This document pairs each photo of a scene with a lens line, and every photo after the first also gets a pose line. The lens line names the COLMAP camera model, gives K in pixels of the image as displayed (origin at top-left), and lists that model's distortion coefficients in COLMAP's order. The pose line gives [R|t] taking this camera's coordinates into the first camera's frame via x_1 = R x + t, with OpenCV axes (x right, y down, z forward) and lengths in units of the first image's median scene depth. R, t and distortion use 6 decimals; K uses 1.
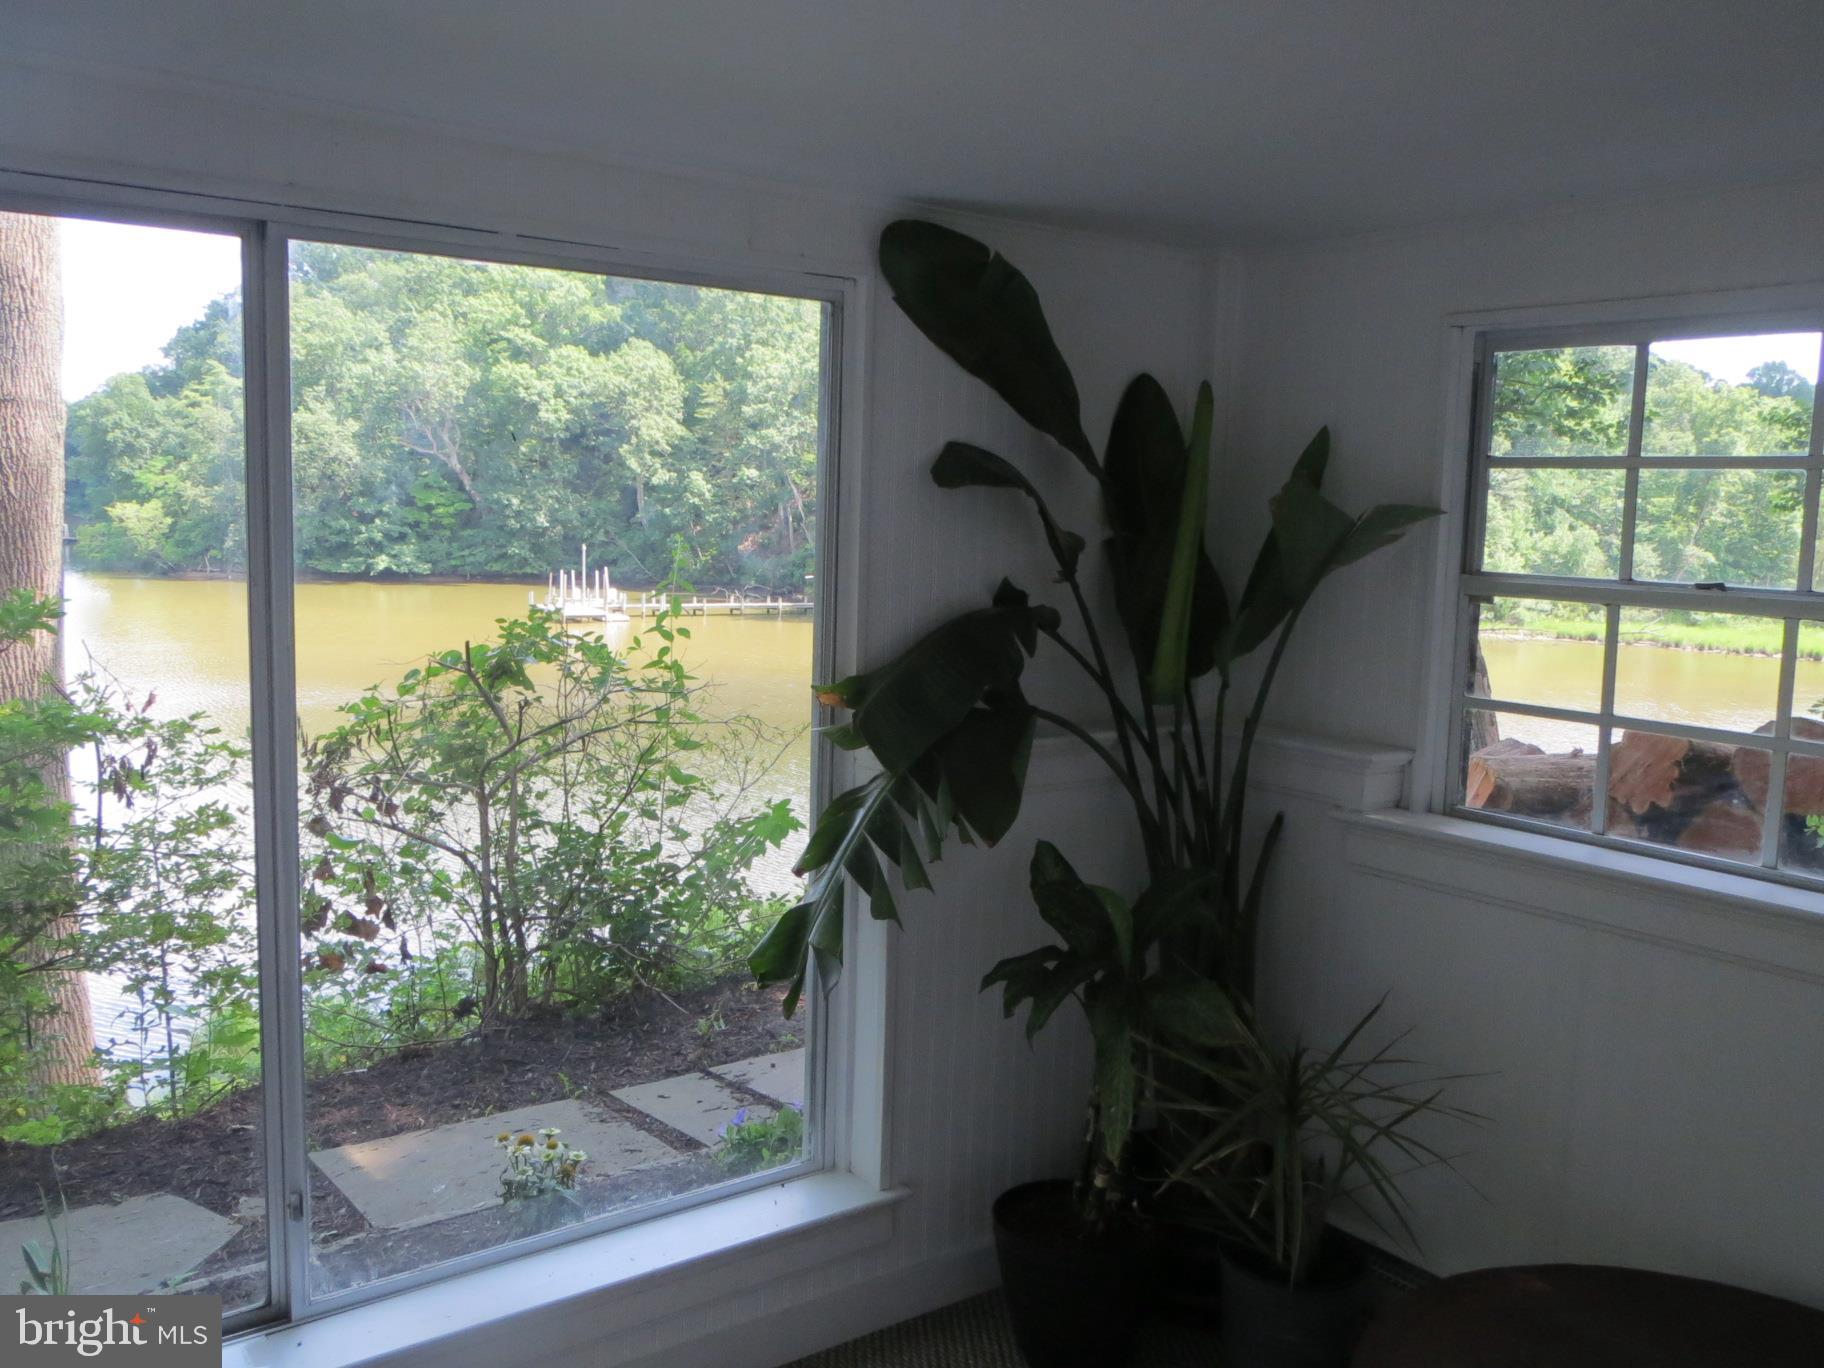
lens RADIAL K [[1610.5, 0, 912.0], [0, 1610.5, 684.0], [0, 0, 1]] dist [0.006754, 0.005448]
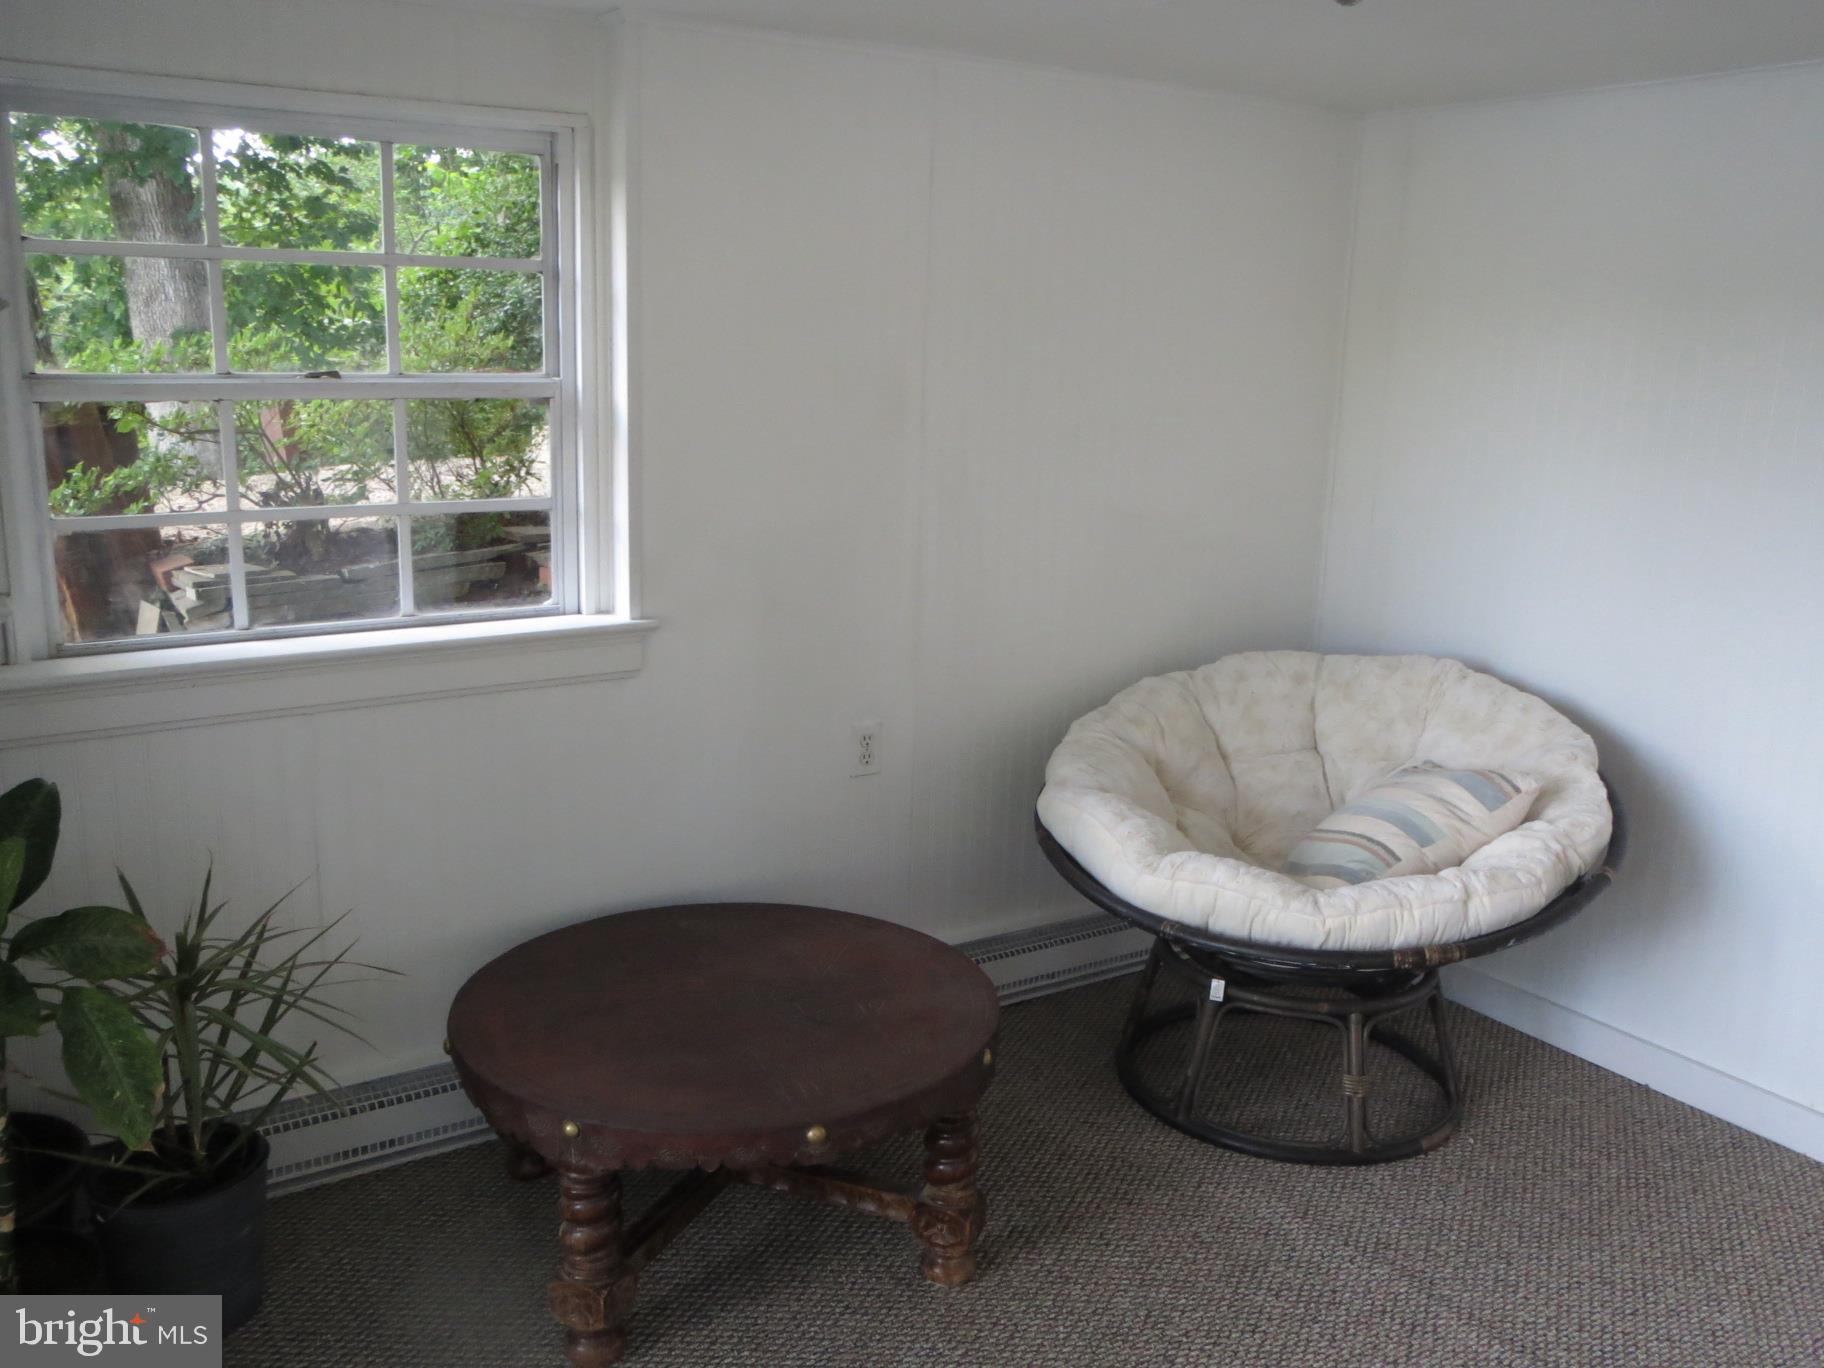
lens RADIAL K [[1610.5, 0, 912.0], [0, 1610.5, 684.0], [0, 0, 1]] dist [0.006754, 0.005448]
pose [[0.060029, -0.253505, 0.965470, -0.533663], [0.085336, 0.964976, 0.248069, -0.090090], [-0.994542, 0.067498, 0.079560, 0.503840]]
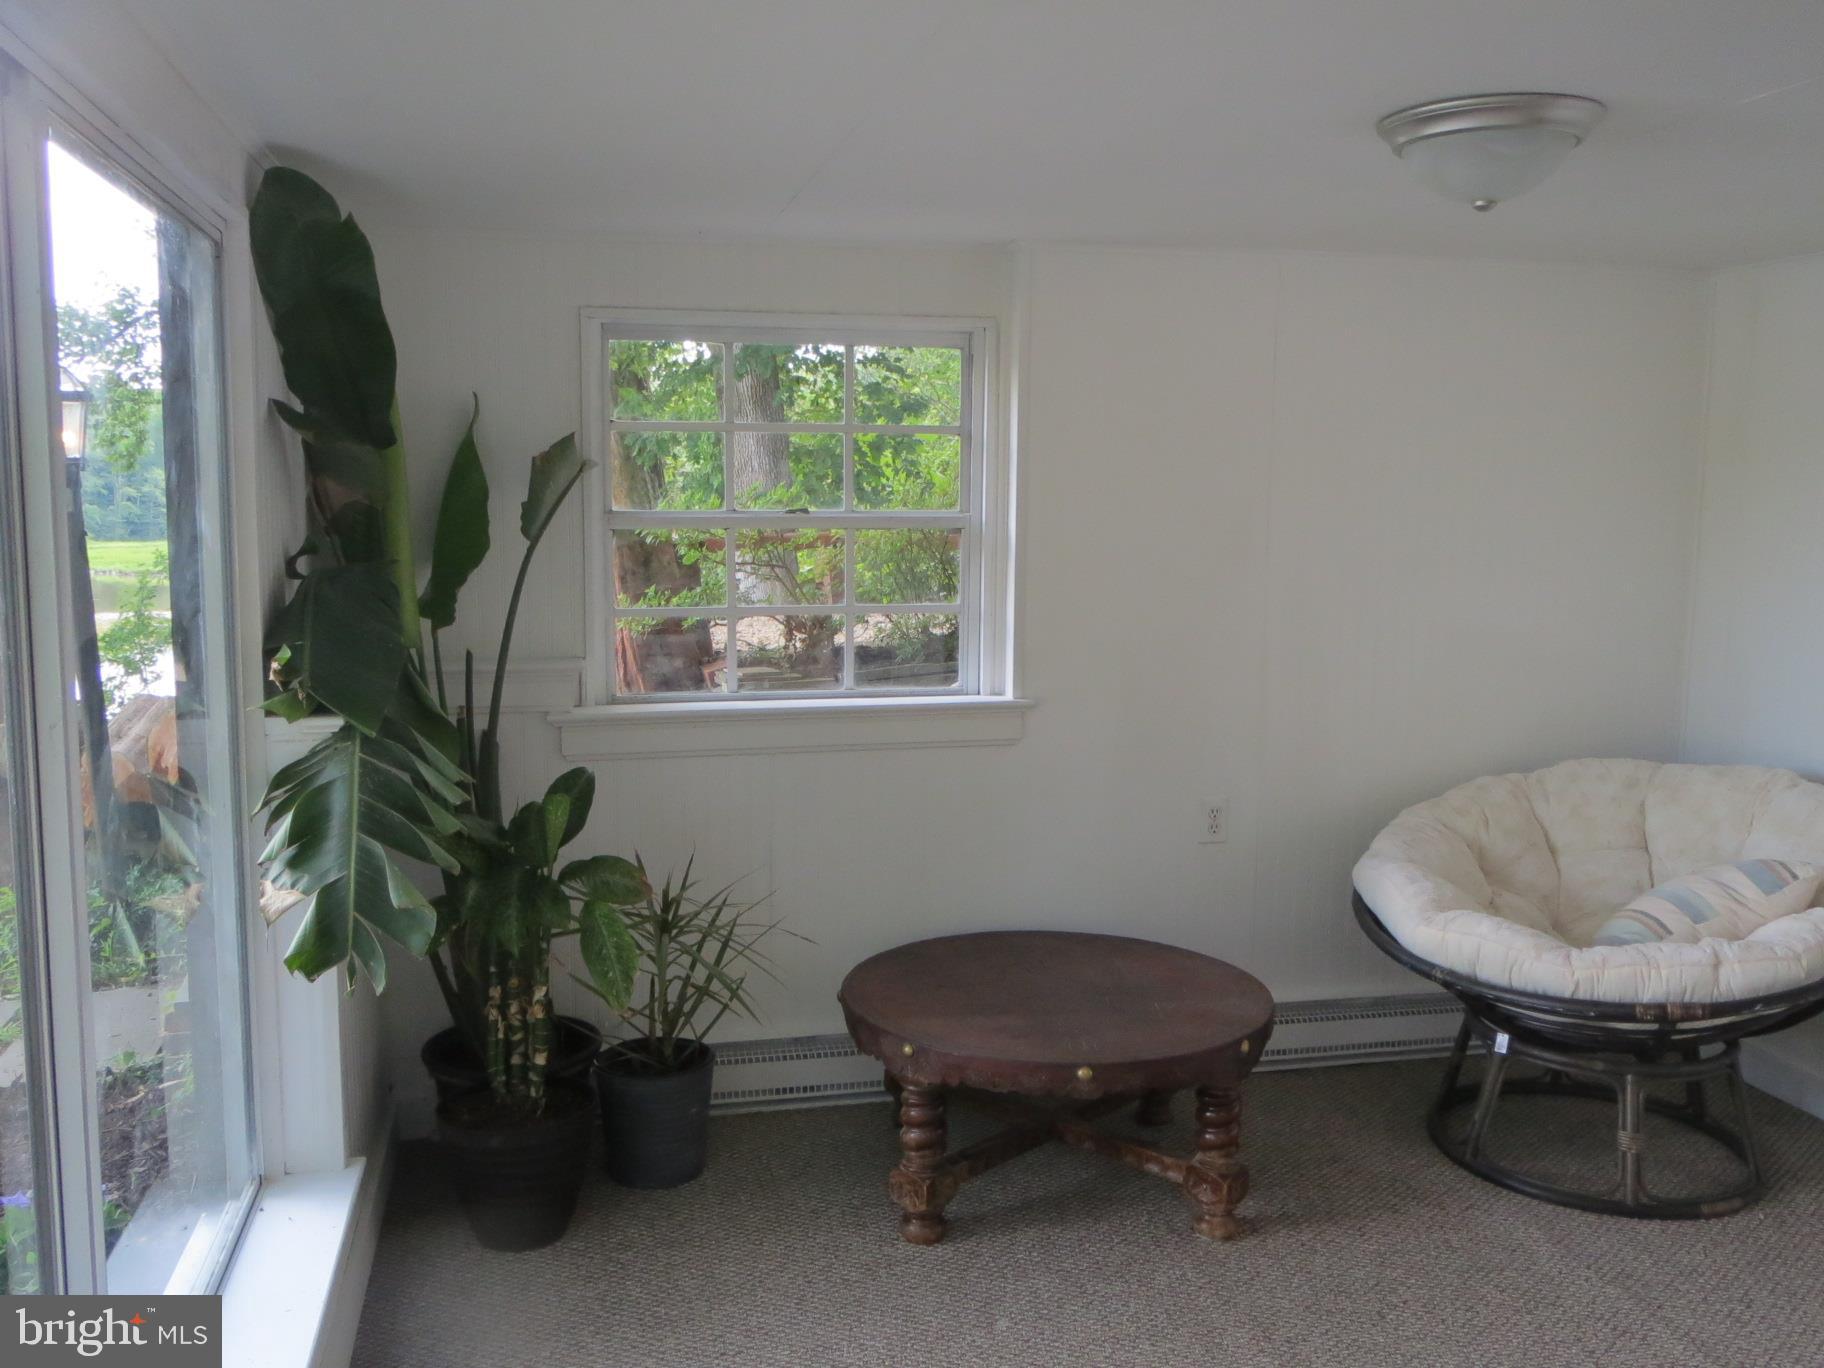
lens RADIAL K [[1677.1, 0, 912.0], [0, 1677.1, 684.0], [0, 0, 1]] dist [0.055587, 0.012882]
pose [[0.401387, -0.142258, 0.904793, -0.833522], [0.106244, 0.988427, 0.108275, -0.056654], [-0.909726, 0.052669, 0.411856, 0.254573]]
